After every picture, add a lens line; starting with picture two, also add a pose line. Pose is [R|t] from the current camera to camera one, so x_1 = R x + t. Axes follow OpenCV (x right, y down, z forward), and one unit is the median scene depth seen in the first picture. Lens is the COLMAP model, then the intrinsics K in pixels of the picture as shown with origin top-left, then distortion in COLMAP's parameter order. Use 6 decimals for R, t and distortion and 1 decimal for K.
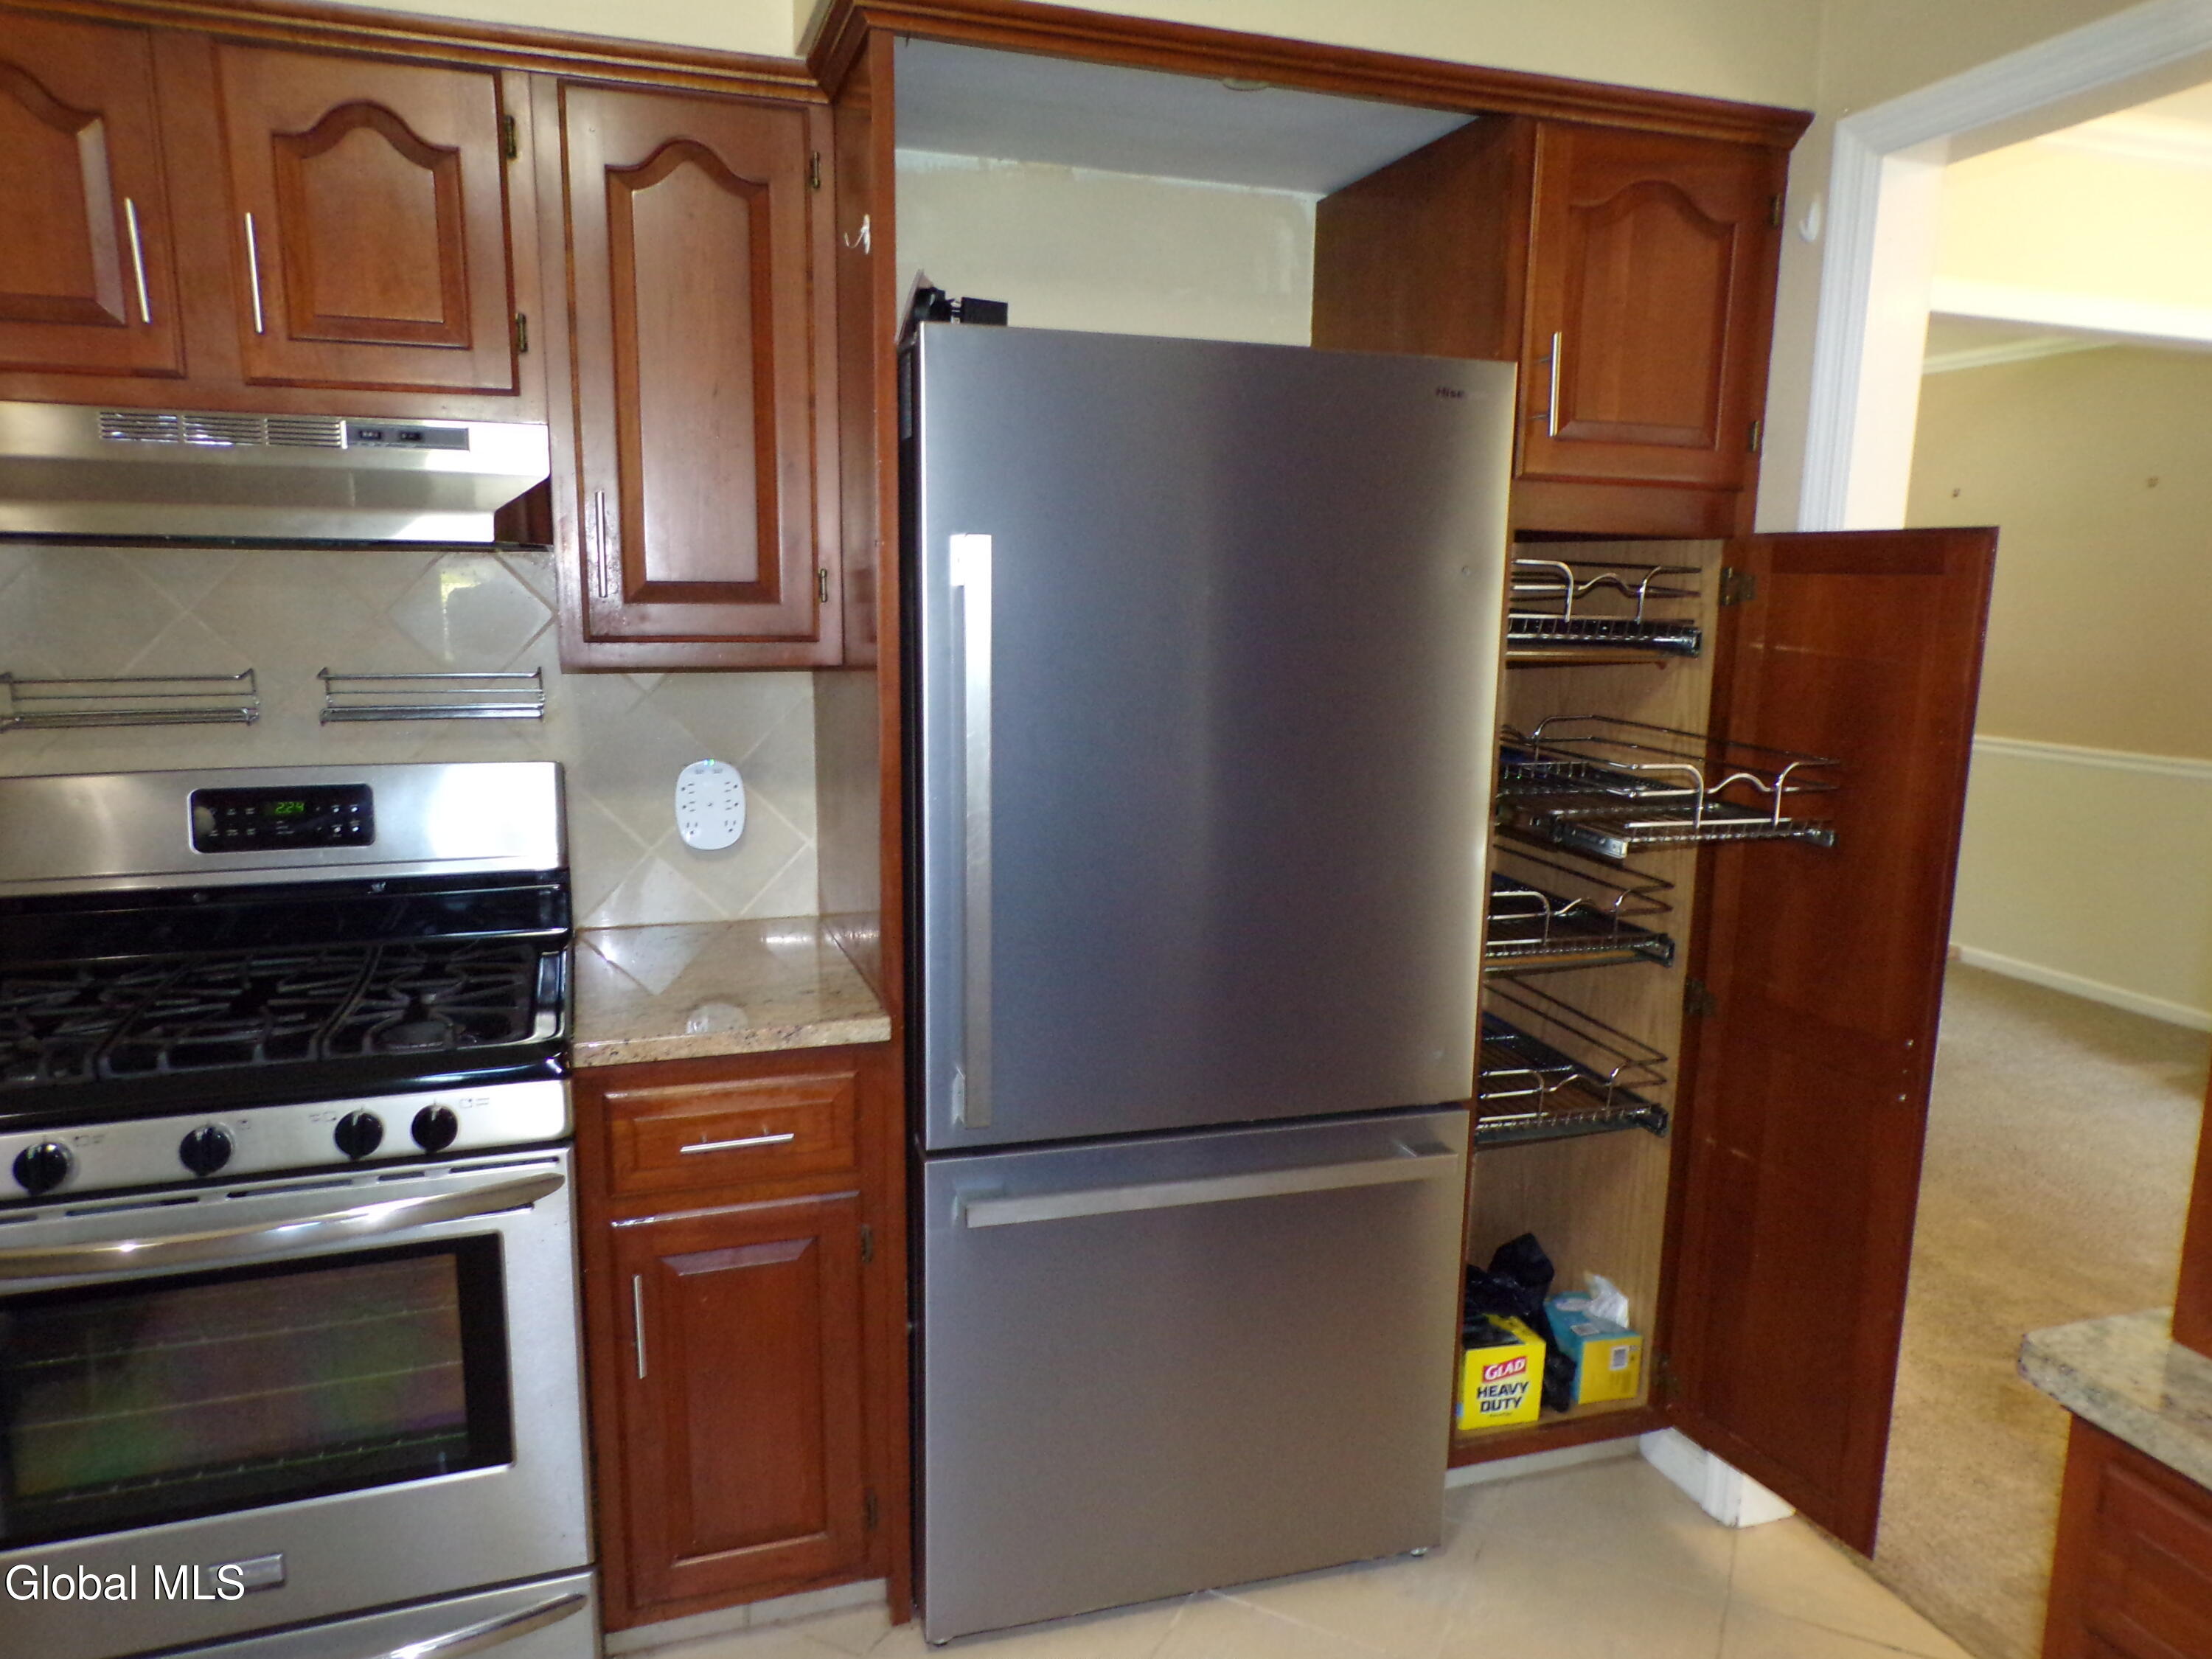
lens RADIAL K [[1489.3, 0, 1091.1], [0, 1489.3, 837.1], [0, 0, 1]] dist [-0.001477, 0.002610]
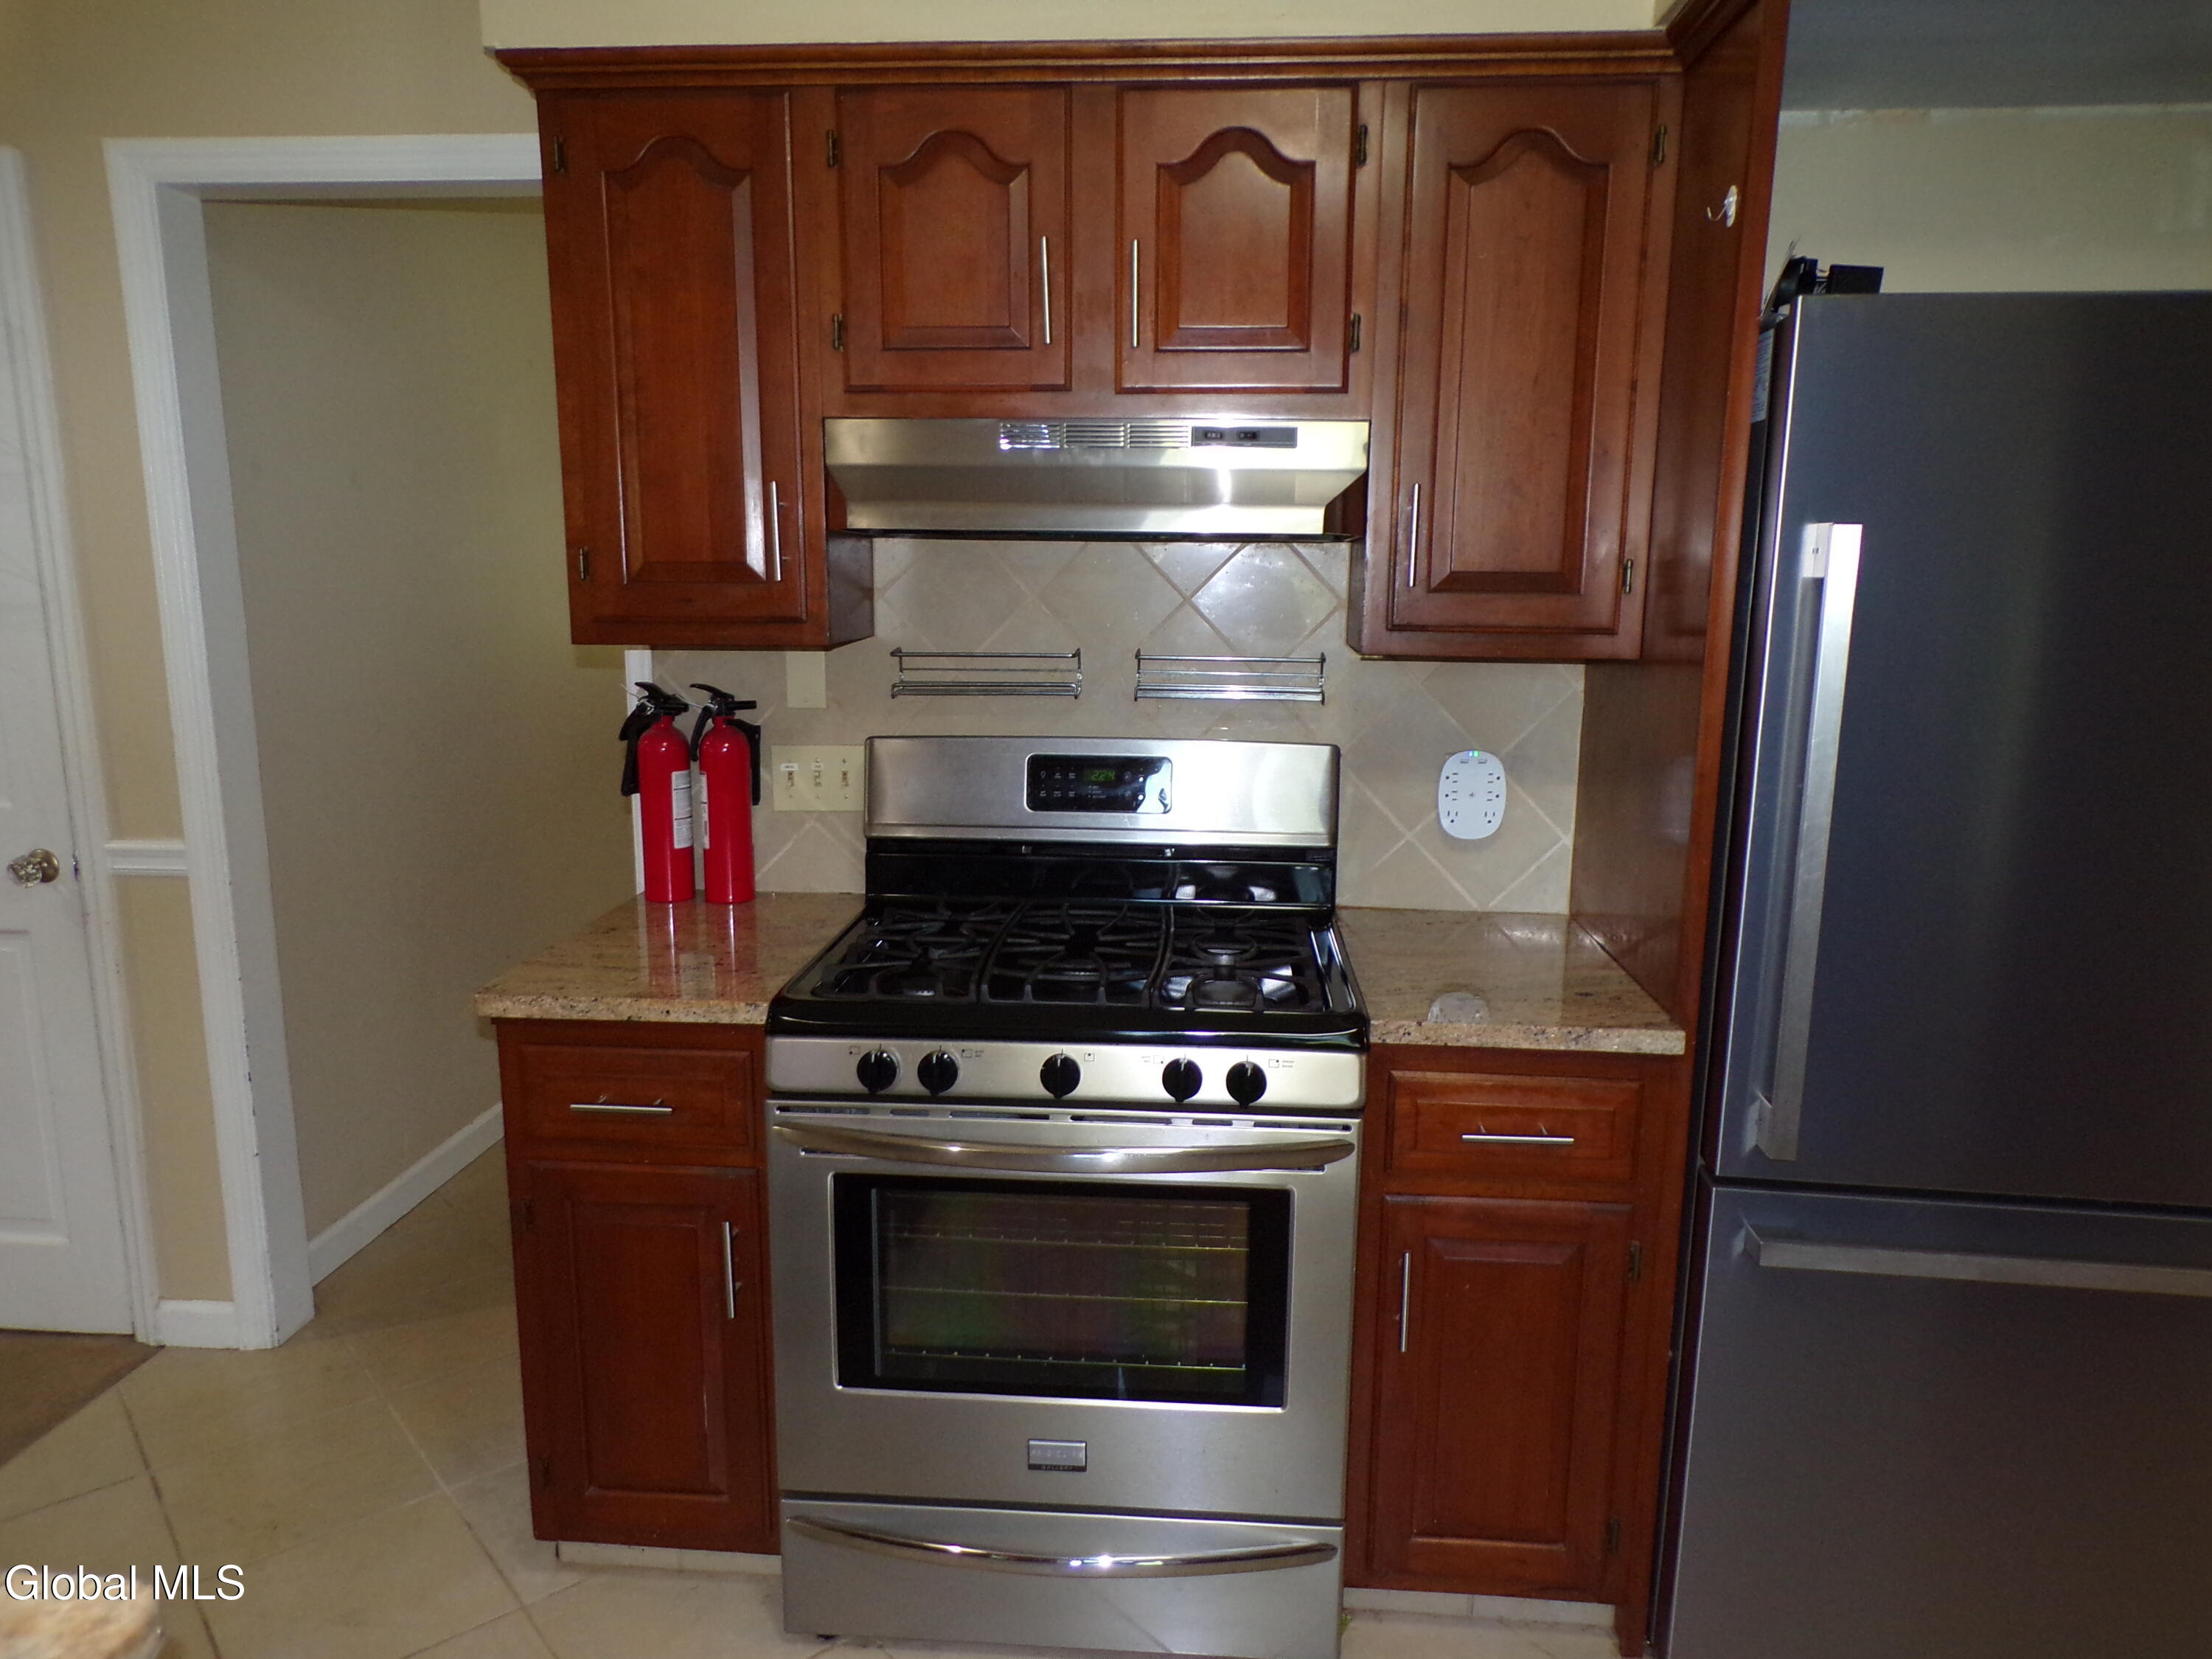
lens RADIAL K [[1489.3, 0, 1091.1], [0, 1489.3, 837.1], [0, 0, 1]] dist [-0.001477, 0.002610]
pose [[0.915641, 0.073152, -0.395286, -0.115117], [-0.069635, 0.997301, 0.023260, 0.001375], [0.395920, 0.006228, 0.918264, -0.026433]]
